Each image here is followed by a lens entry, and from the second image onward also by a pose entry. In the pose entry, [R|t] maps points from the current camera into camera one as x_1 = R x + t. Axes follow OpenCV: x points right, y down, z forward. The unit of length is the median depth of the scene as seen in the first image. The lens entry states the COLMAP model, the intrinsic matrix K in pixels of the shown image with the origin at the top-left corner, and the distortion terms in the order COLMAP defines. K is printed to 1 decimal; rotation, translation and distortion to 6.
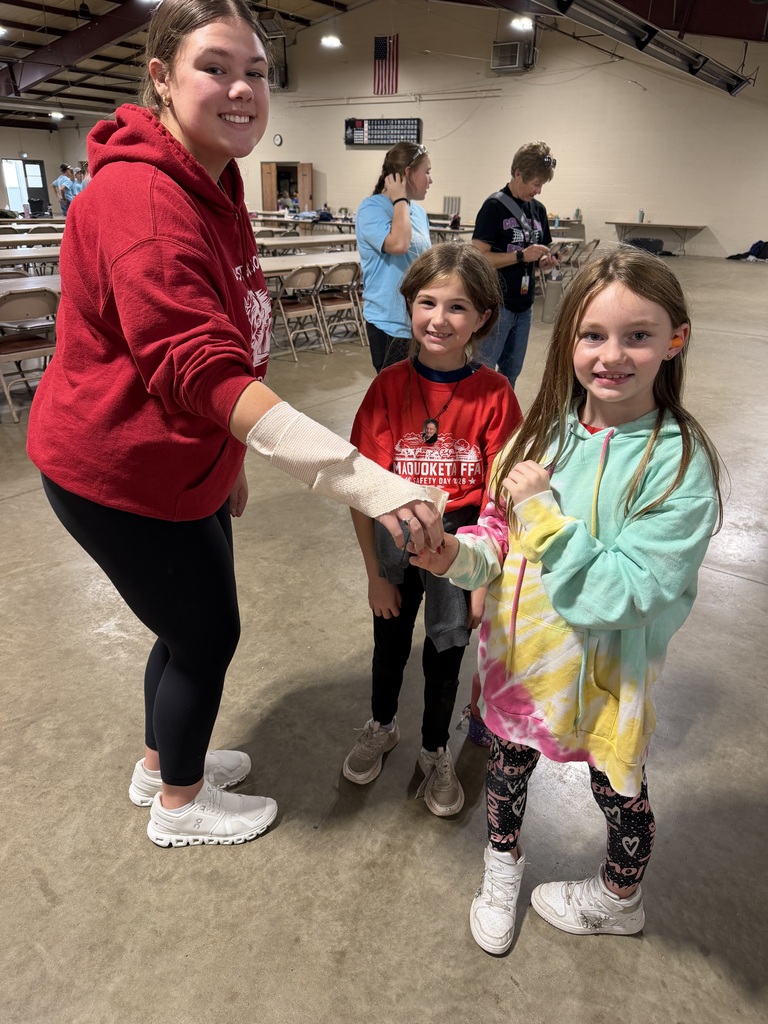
lens RADIAL K [[728.0, 0, 385.4], [0, 728.0, 511.6], [0, 0, 1]] dist [-0.002310, -0.000903]
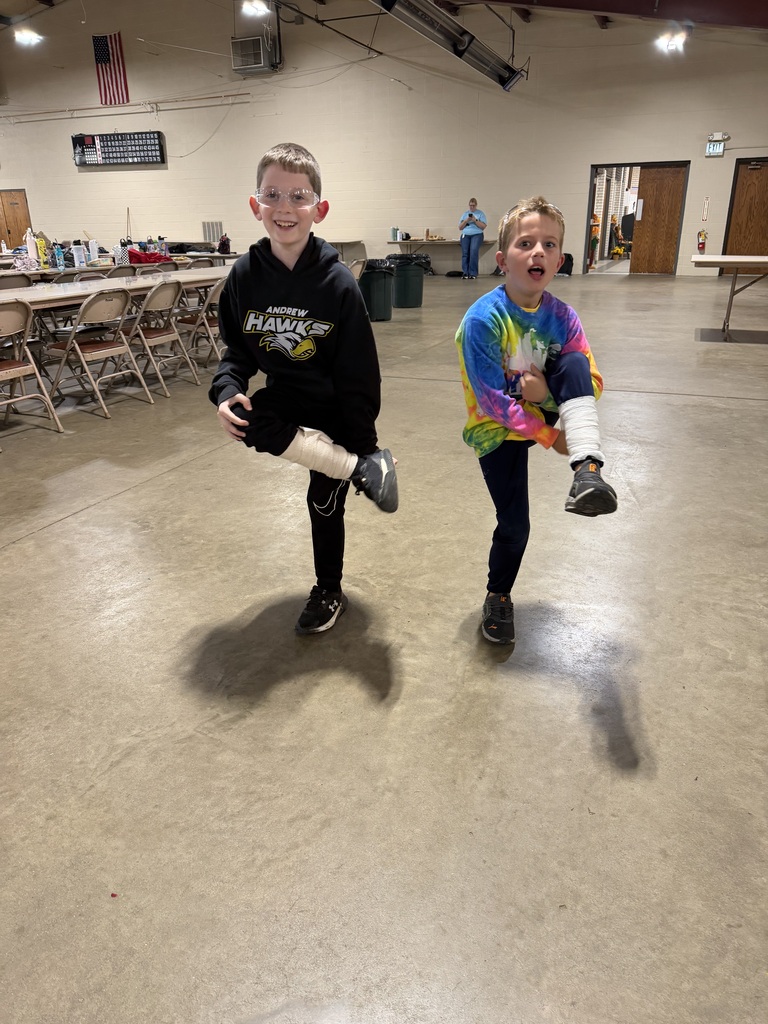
lens RADIAL K [[728.0, 0, 382.4], [0, 728.0, 514.2], [0, 0, 1]] dist [-0.002310, -0.000903]
pose [[0.969254, -0.124353, 0.212327, 0.062021], [0.132415, 0.990901, -0.024127, -0.048596], [-0.207394, 0.051501, 0.976901, 0.149243]]
